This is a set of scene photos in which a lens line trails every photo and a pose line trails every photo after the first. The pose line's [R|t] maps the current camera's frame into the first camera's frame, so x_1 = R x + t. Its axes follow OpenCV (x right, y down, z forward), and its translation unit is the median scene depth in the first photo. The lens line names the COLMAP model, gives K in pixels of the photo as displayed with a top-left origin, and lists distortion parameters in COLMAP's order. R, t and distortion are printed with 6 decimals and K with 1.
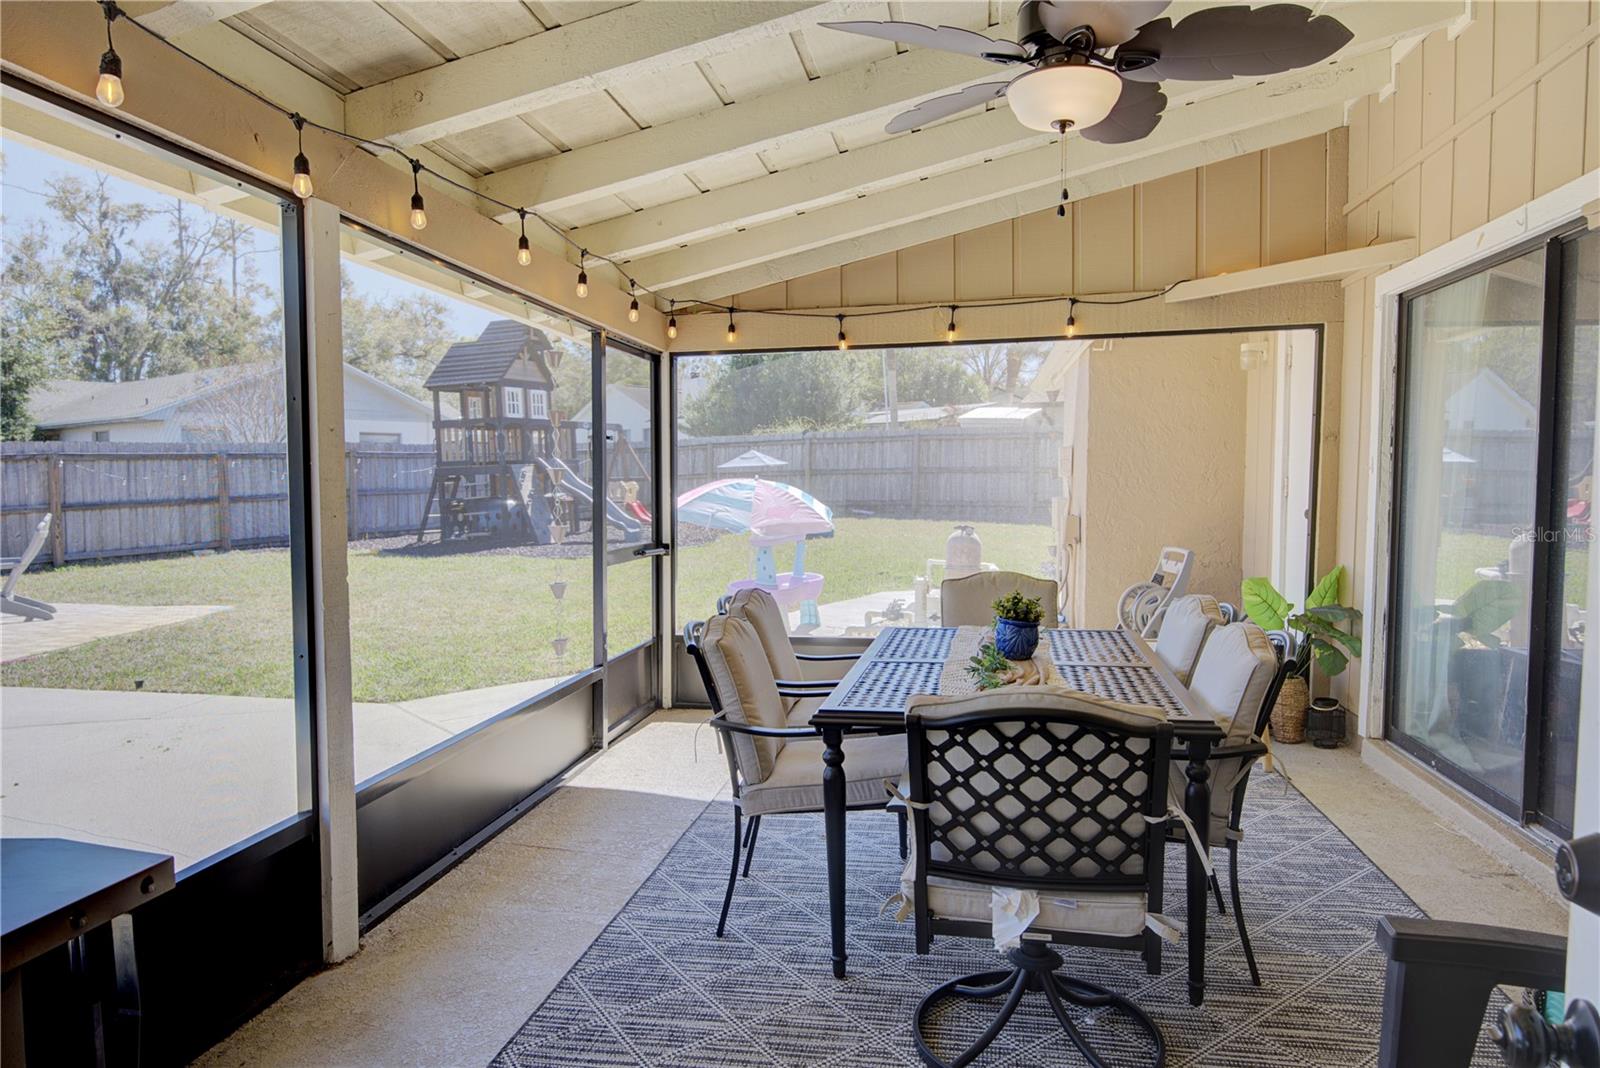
lens RADIAL K [[1038.5, 0, 790.5], [0, 1038.5, 535.4], [0, 0, 1]] dist [0.019429, -0.022903]
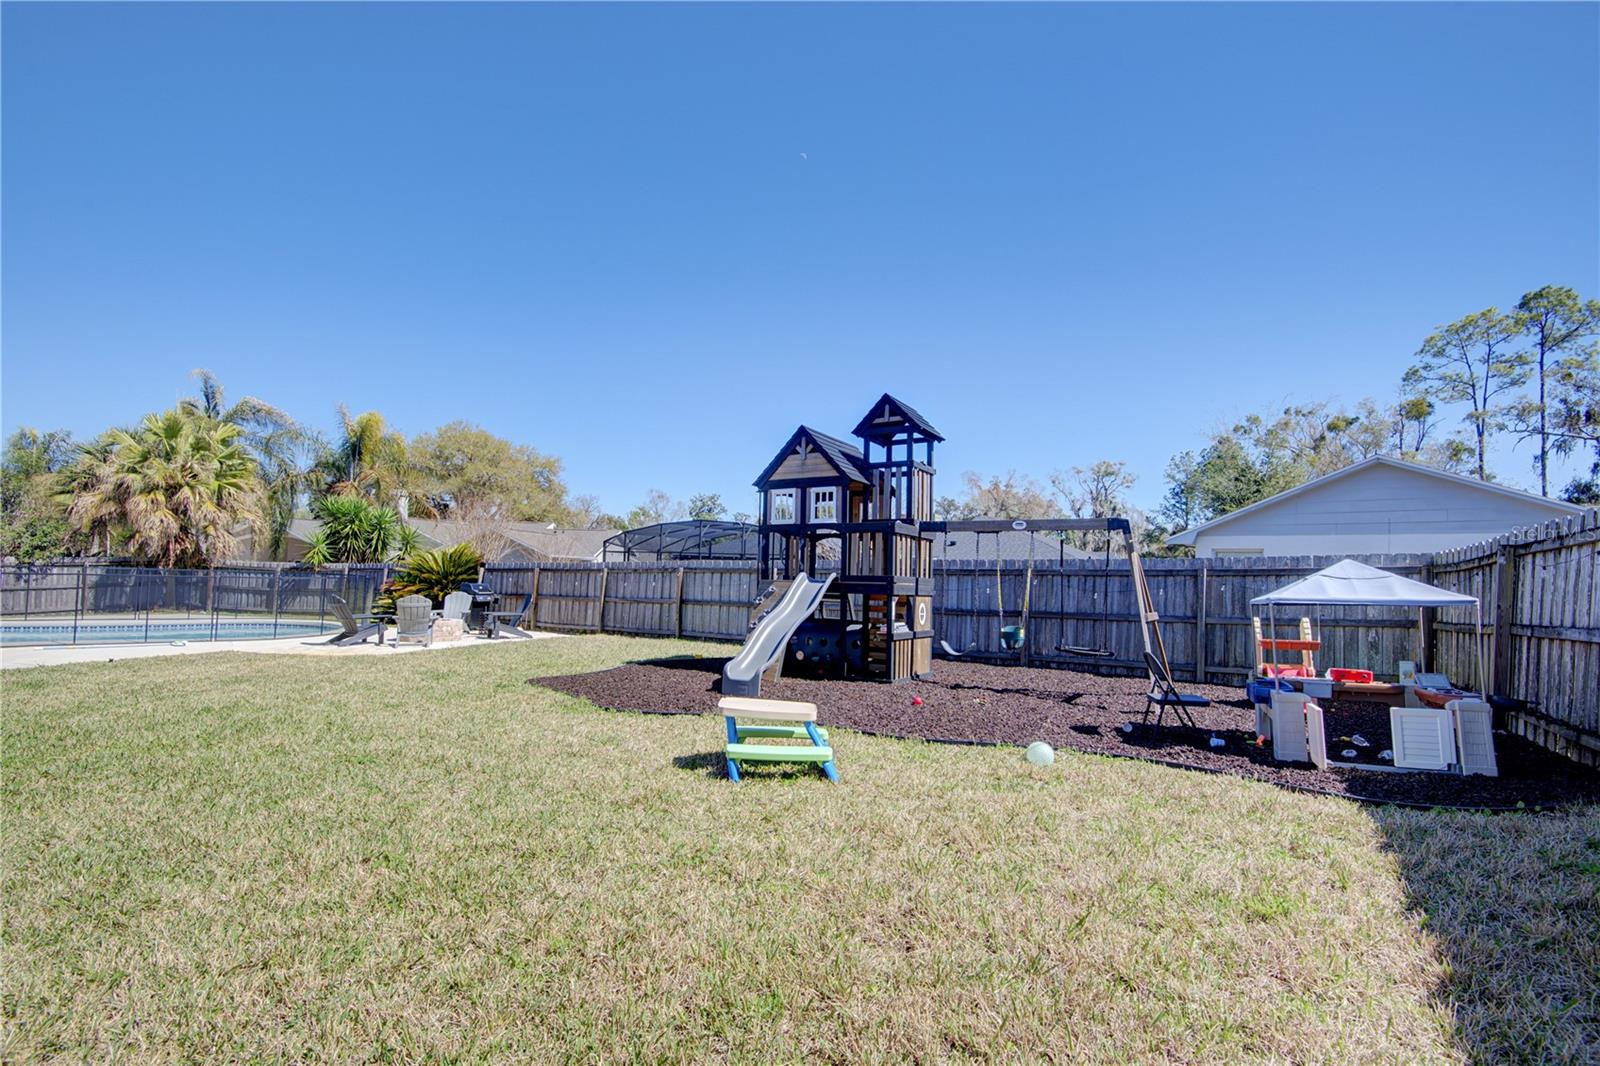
lens RADIAL K [[716.2, 0, 797.1], [0, 716.2, 535.3], [0, 0, 1]] dist [0.002144, -0.003410]
pose [[-0.125714, -0.050765, -0.990767, 0.293779], [-0.088767, 0.995260, -0.039731, -0.079579], [0.988087, 0.082952, -0.129625, 1.044895]]
